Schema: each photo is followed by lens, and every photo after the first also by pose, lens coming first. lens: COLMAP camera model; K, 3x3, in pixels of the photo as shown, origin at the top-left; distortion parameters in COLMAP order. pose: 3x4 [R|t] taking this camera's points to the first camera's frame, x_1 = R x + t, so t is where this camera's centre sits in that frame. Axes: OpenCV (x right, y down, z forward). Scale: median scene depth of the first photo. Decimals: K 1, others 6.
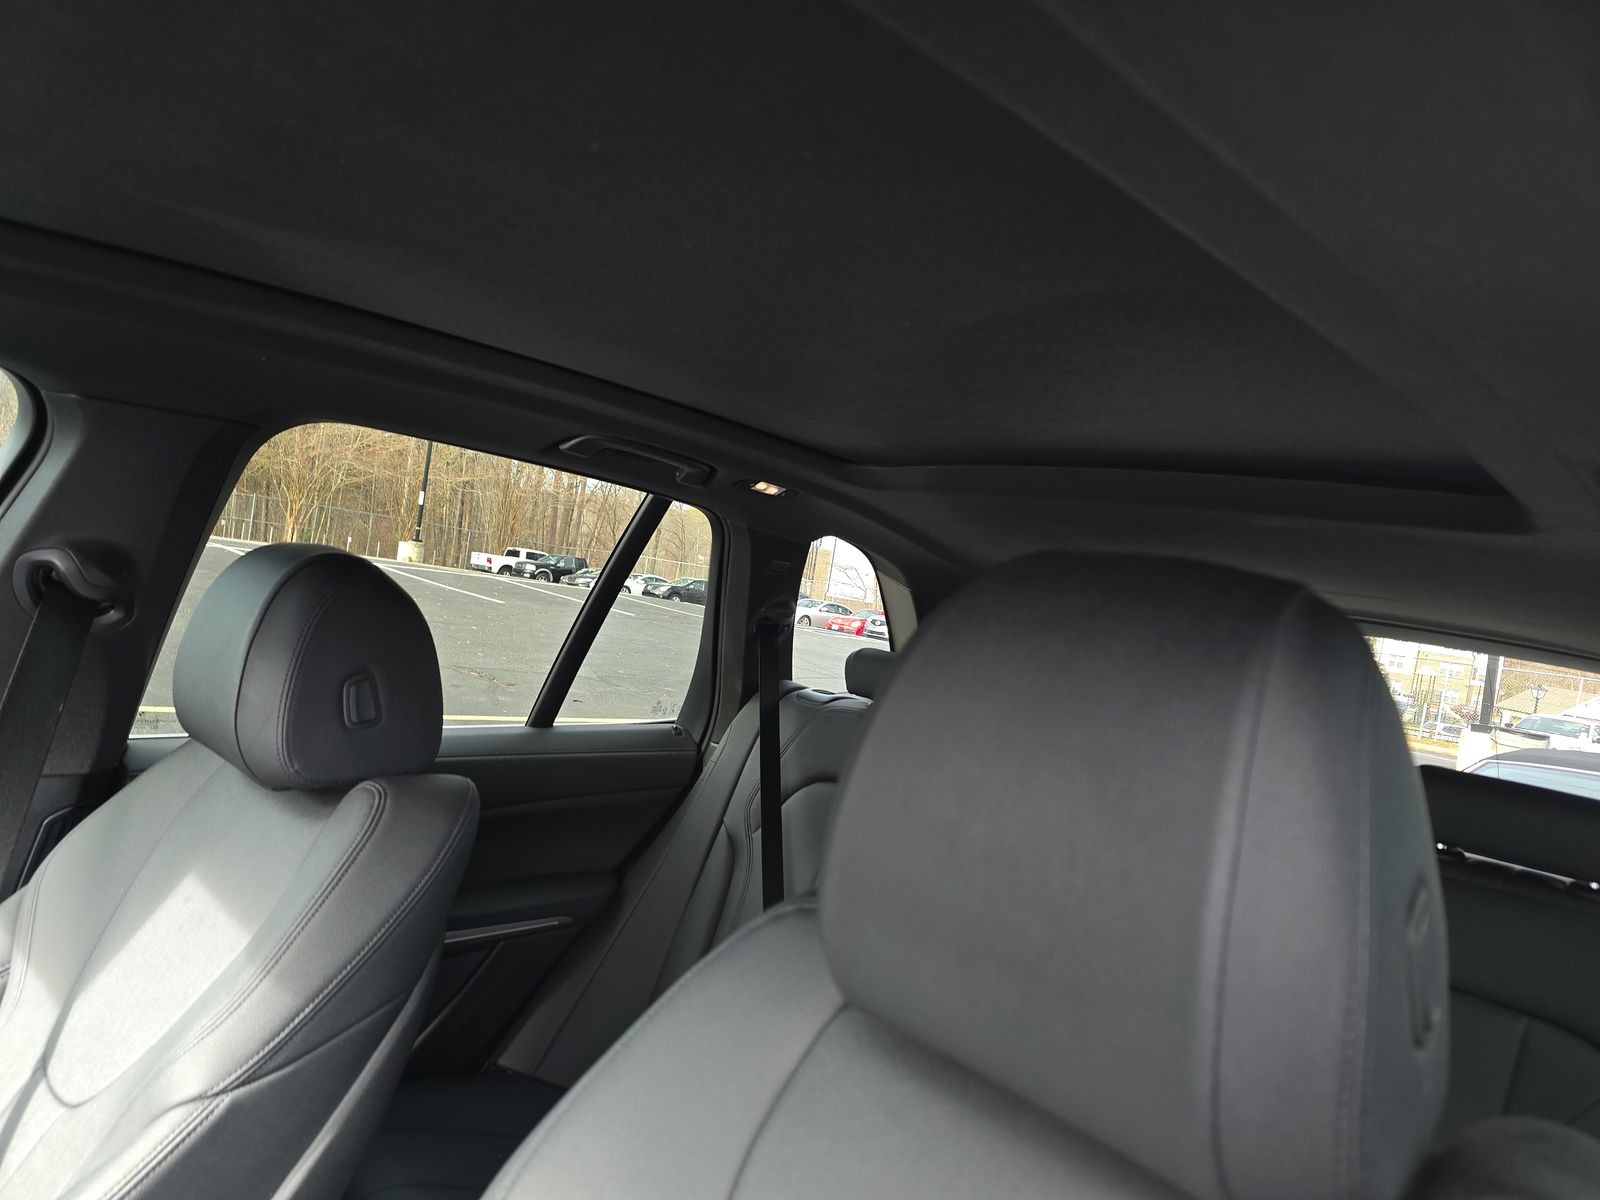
lens RADIAL K [[1064.5, 0, 800.7], [0, 1064.5, 604.0], [0, 0, 1]] dist [0.052550, -0.050057]
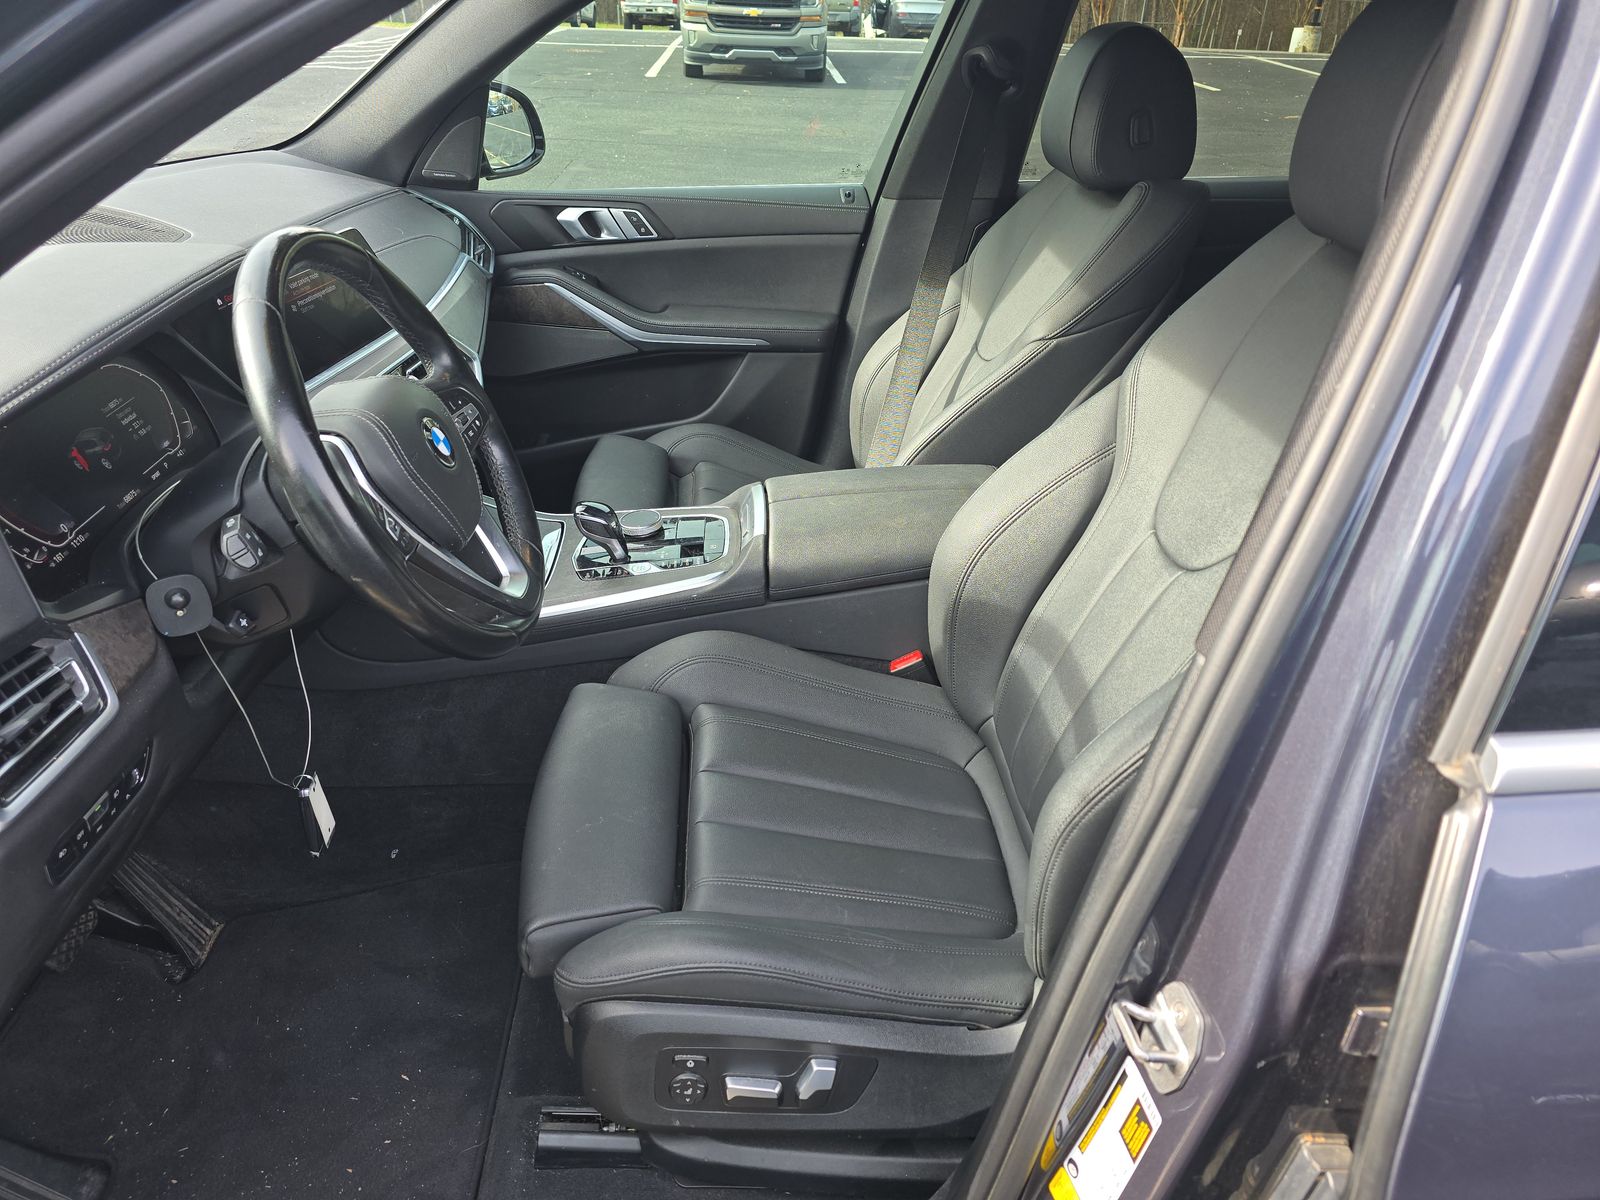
lens RADIAL K [[1064.5, 0, 800.7], [0, 1064.5, 604.0], [0, 0, 1]] dist [0.052550, -0.050057]
pose [[0.730061, 0.225822, -0.644993, 0.369723], [0.063578, 0.917286, 0.393120, 0.068245], [0.680418, -0.328009, 0.655318, -0.560954]]
